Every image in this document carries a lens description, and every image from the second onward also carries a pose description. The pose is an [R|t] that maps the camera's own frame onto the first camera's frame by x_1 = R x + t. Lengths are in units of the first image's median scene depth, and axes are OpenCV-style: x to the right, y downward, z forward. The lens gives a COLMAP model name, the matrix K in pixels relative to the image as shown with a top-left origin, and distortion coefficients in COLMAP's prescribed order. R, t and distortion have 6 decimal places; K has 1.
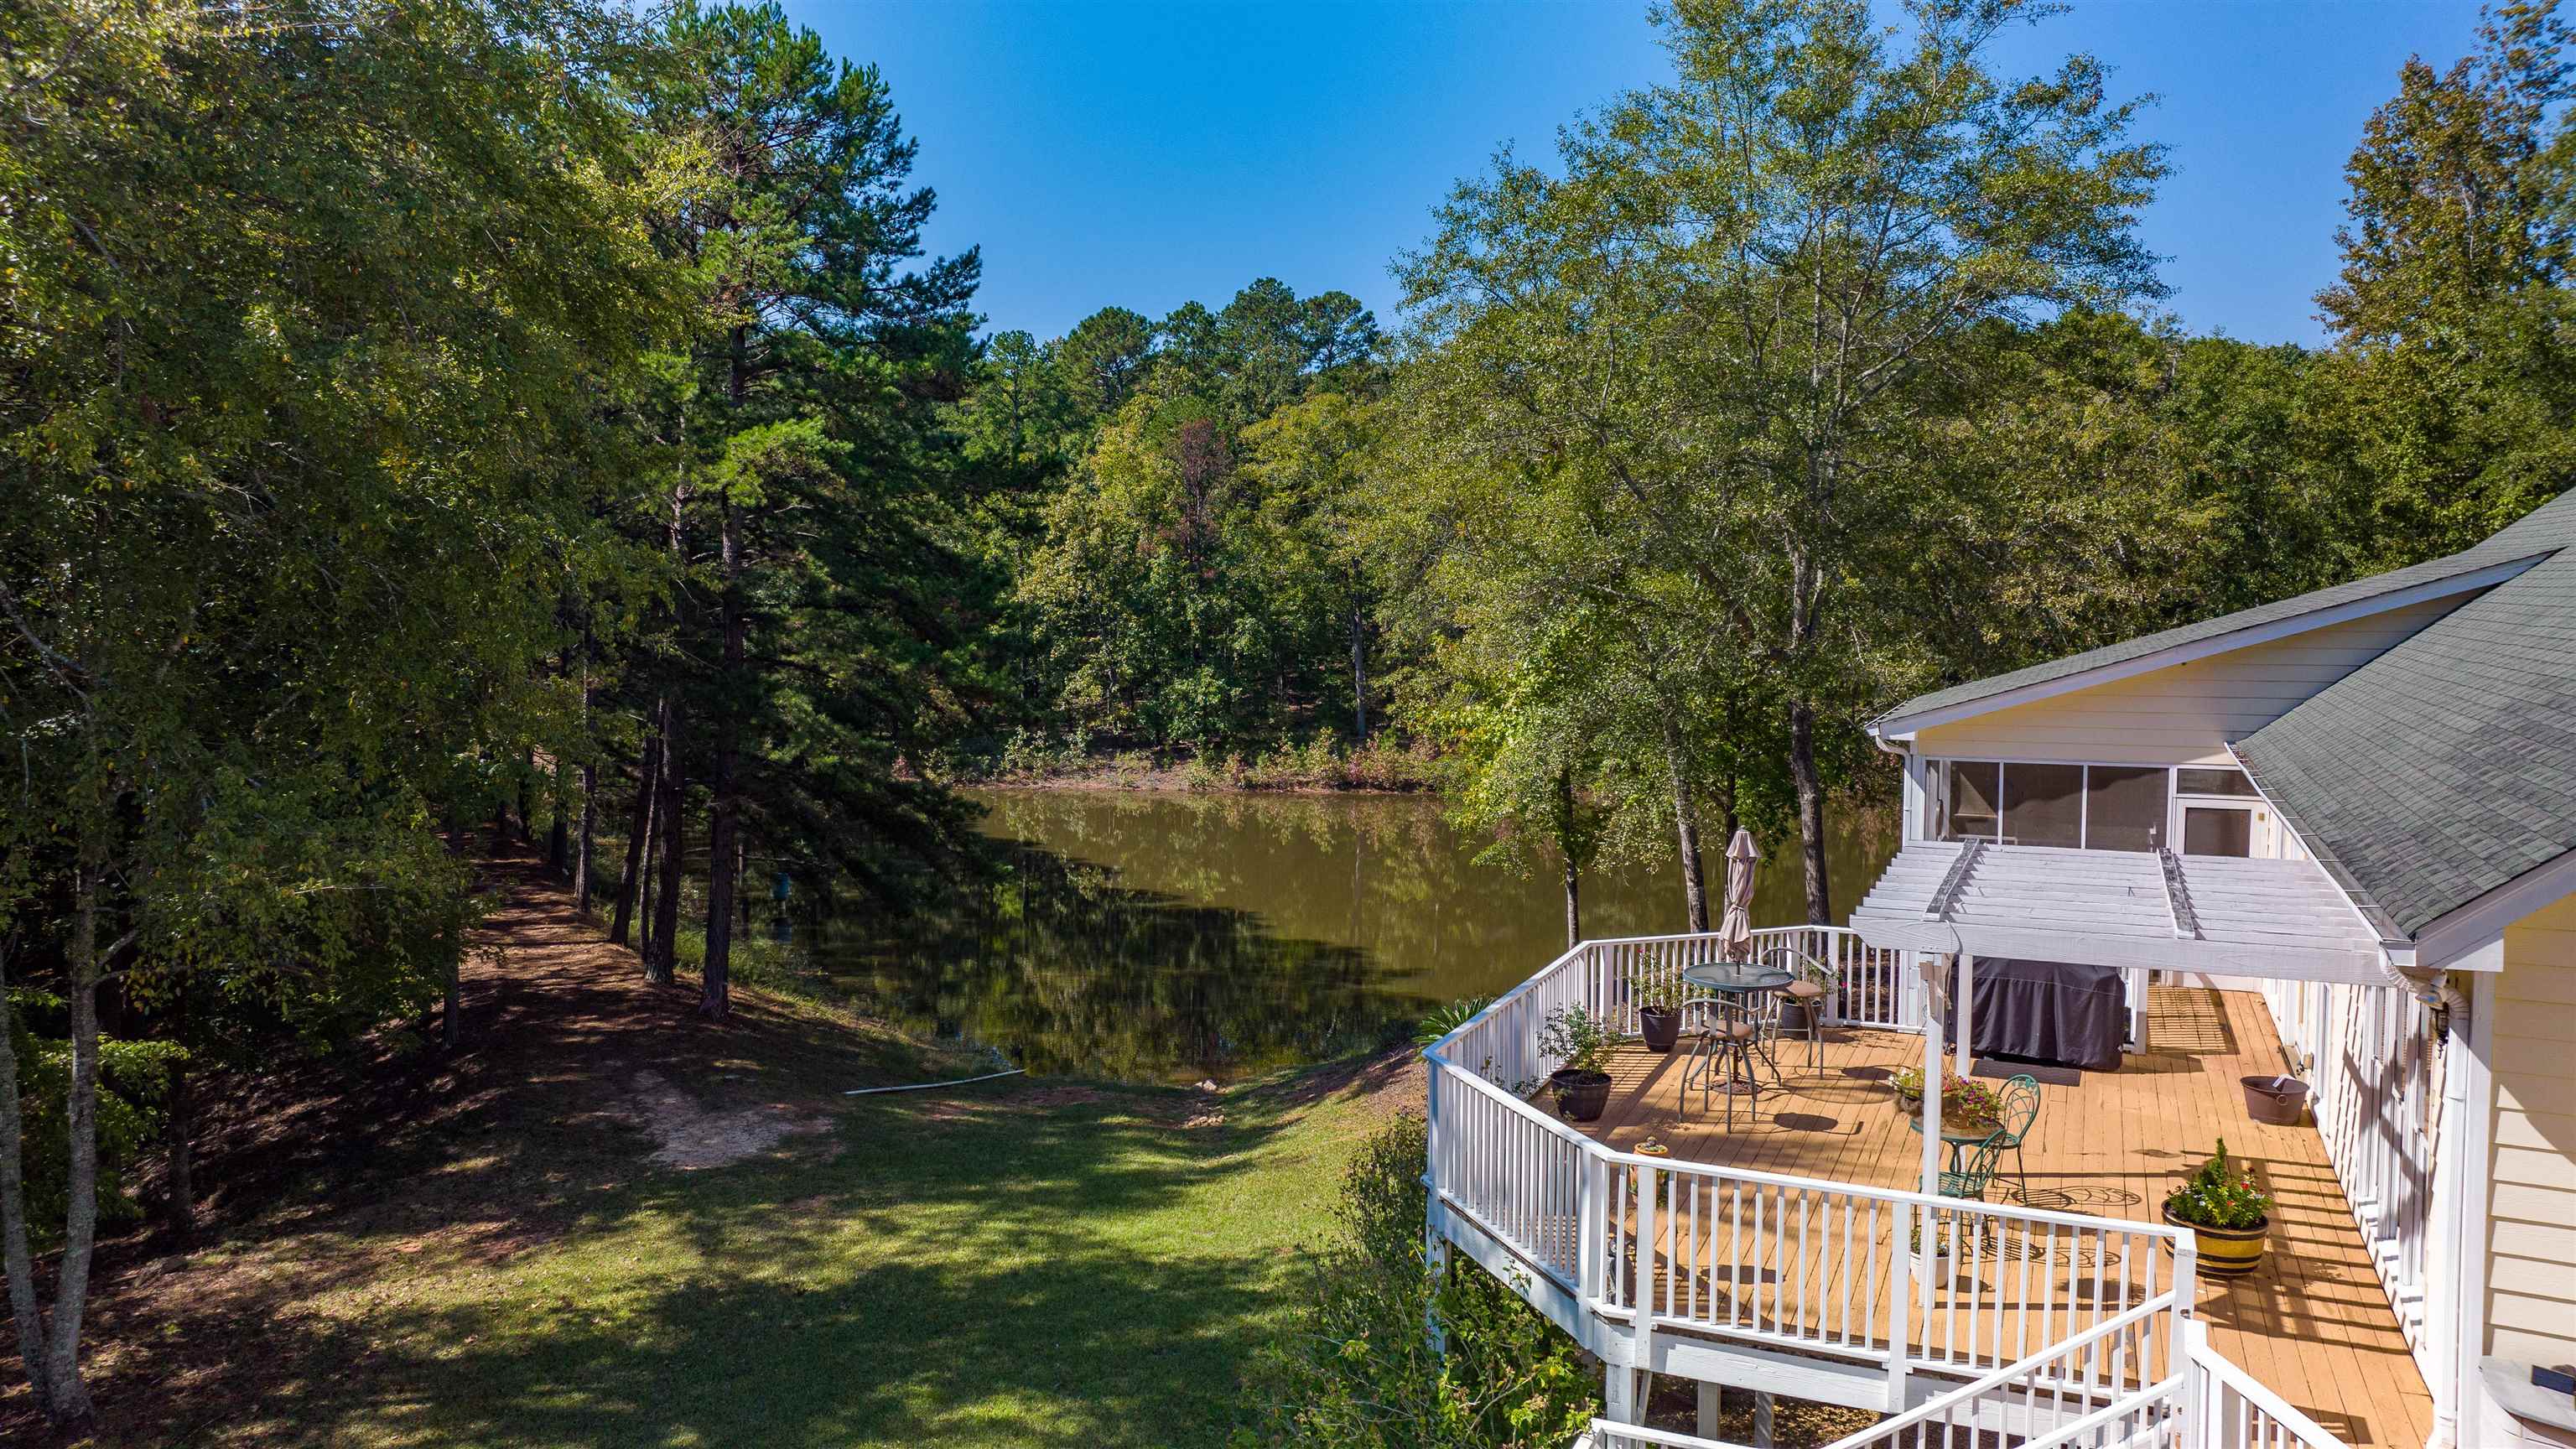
lens RADIAL K [[1779.8, 0, 1286.4], [0, 1779.8, 726.6], [0, 0, 1]] dist [-0.019347, -0.001724]
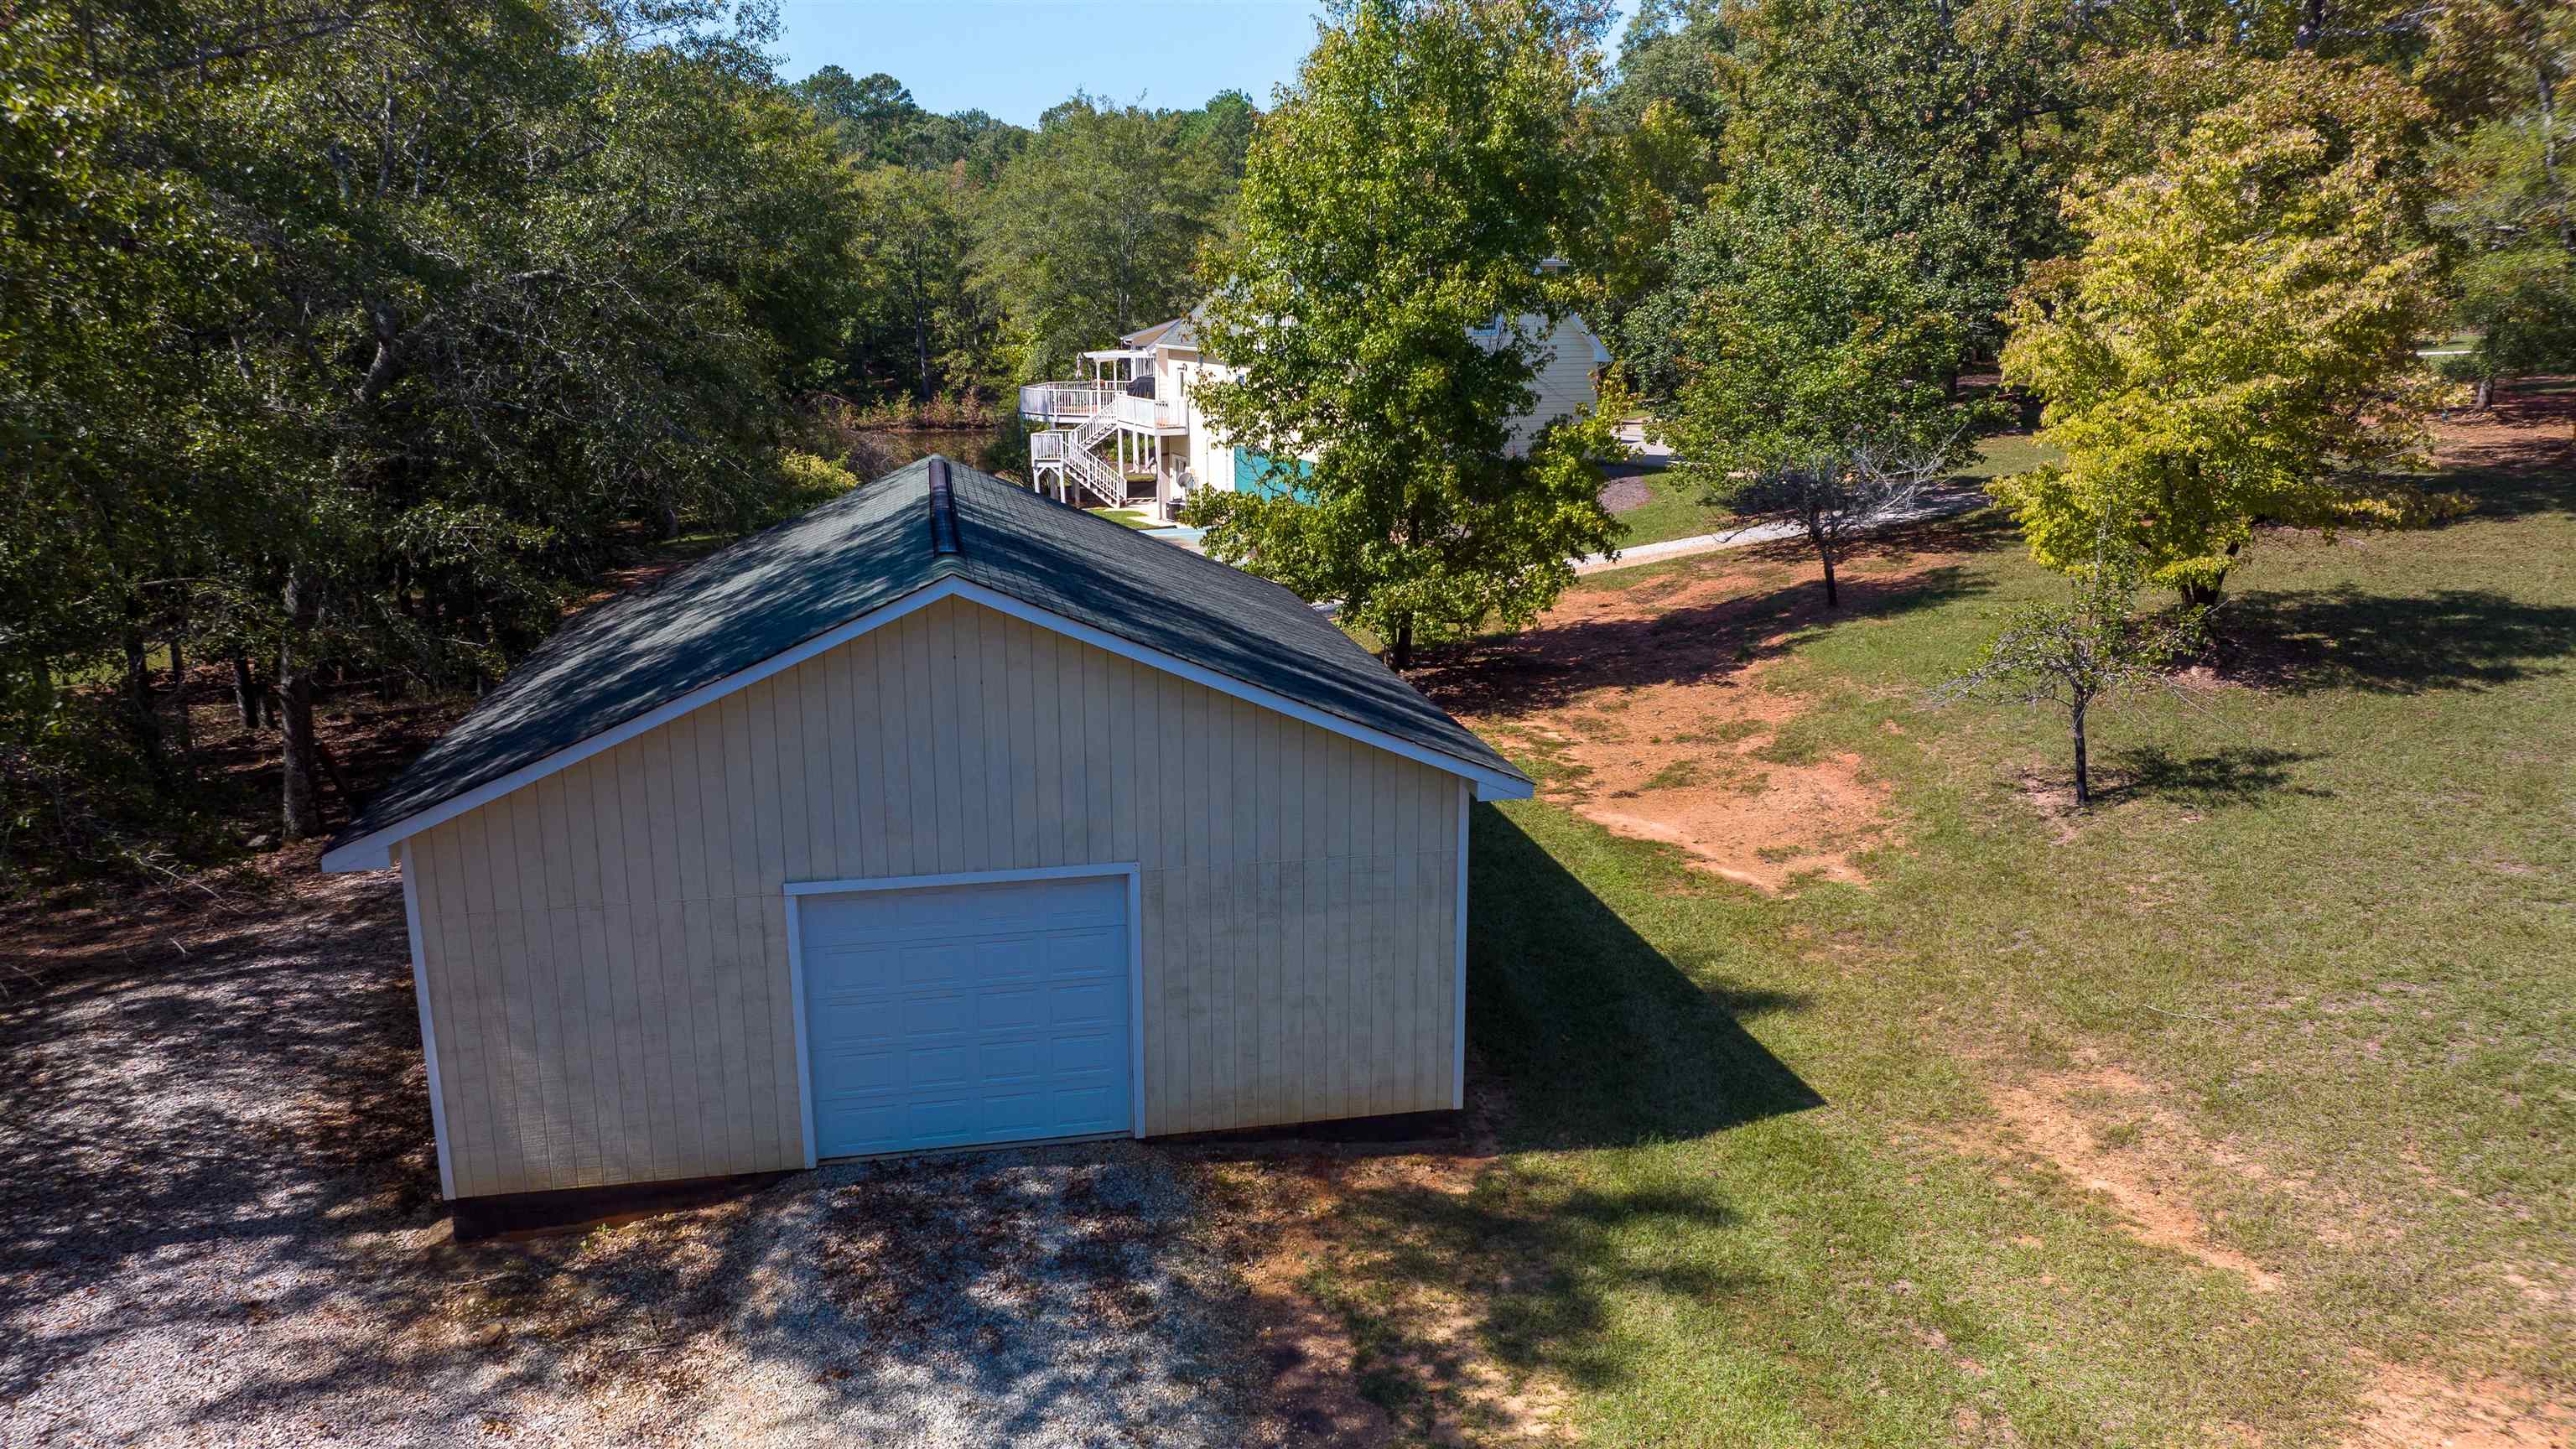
lens RADIAL K [[1779.8, 0, 1296.0], [0, 1779.8, 728.1], [0, 0, 1]] dist [-0.019347, -0.001724]
pose [[0.961450, -0.062659, 0.267744, -0.085385], [0.018774, 0.986378, 0.163421, 0.045335], [-0.274337, -0.152095, 0.949530, -0.620934]]
